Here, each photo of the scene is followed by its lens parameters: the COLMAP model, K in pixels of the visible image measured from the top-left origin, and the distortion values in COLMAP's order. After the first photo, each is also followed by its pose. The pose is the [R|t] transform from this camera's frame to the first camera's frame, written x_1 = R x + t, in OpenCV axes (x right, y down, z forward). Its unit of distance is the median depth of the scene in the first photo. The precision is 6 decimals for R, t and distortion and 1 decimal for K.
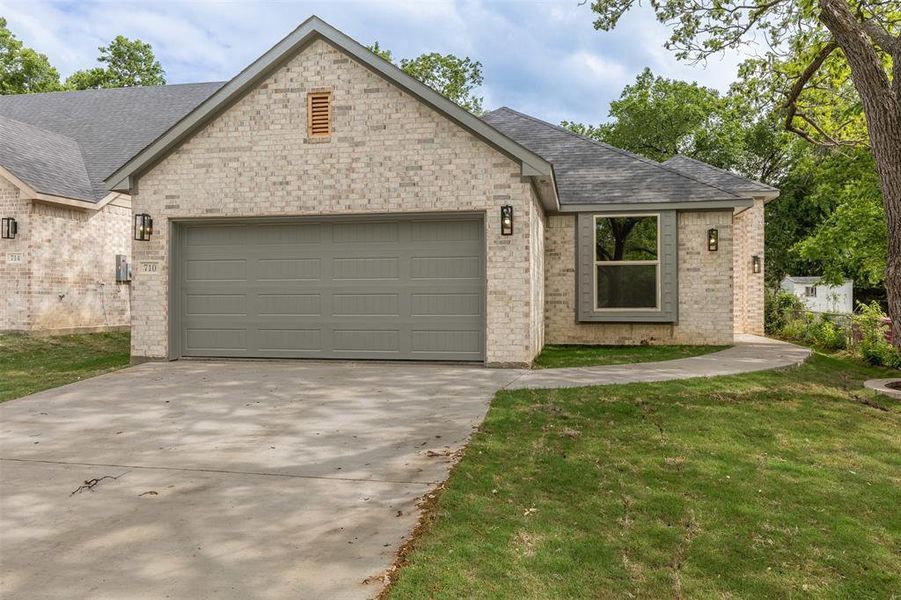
lens RADIAL K [[670.1, 0, 458.0], [0, 670.1, 300.0], [0, 0, 1]] dist [-0.014080, 0.024971]
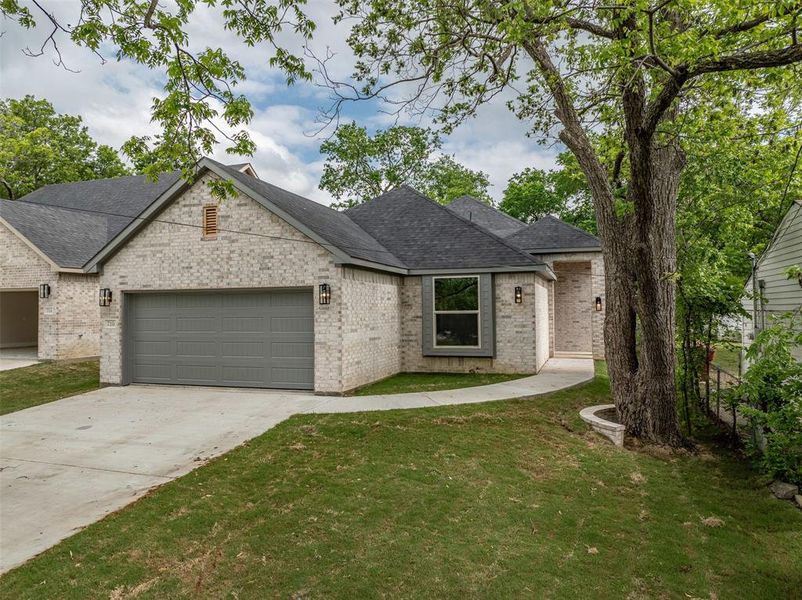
lens RADIAL K [[567.3, 0, 406.8], [0, 567.3, 304.7], [0, 0, 1]] dist [-0.034328, 0.000526]
pose [[0.992513, -0.009676, -0.121759, 0.367750], [0.008400, 0.999904, -0.010991, -0.074095], [0.121853, 0.009886, 0.992499, -0.180441]]
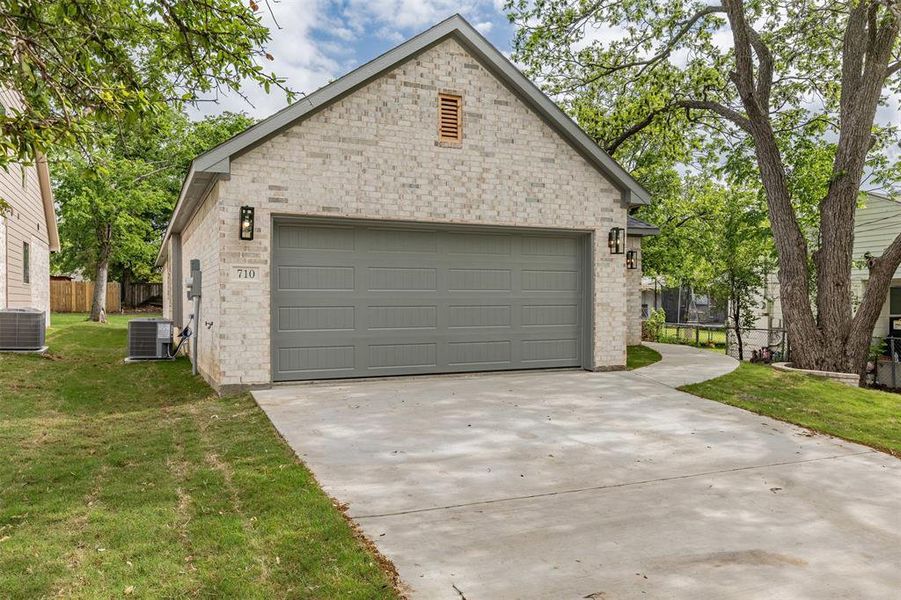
lens RADIAL K [[670.1, 0, 445.1], [0, 670.1, 317.3], [0, 0, 1]] dist [-0.014080, 0.024971]
pose [[0.826920, -0.013579, 0.562156, -0.741669], [0.001142, 0.999747, 0.022469, -0.013993], [-0.562319, -0.017938, 0.826726, 0.207502]]
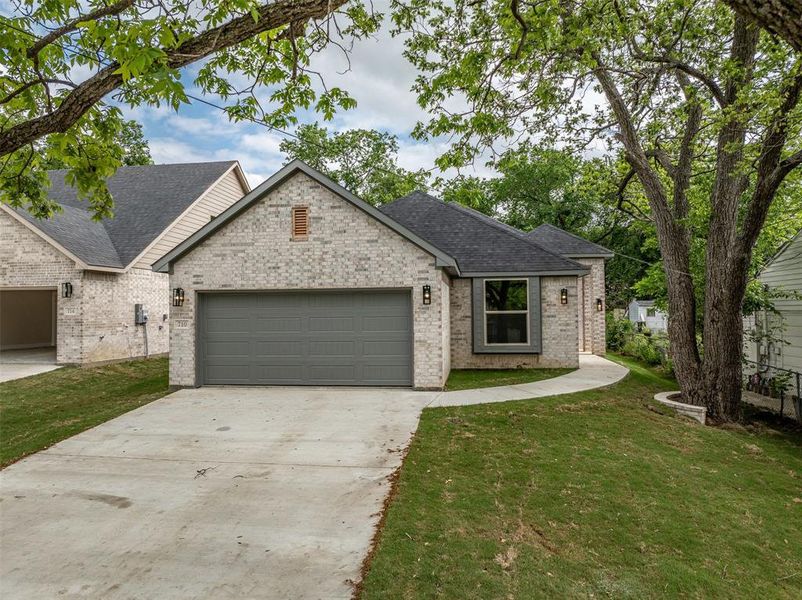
lens RADIAL K [[567.3, 0, 409.3], [0, 567.3, 303.4], [0, 0, 1]] dist [-0.034328, 0.000526]
pose [[0.998035, -0.008360, 0.062104, -0.043773], [0.009253, 0.999858, -0.014114, -0.074573], [-0.061977, 0.014661, 0.997970, -0.269309]]
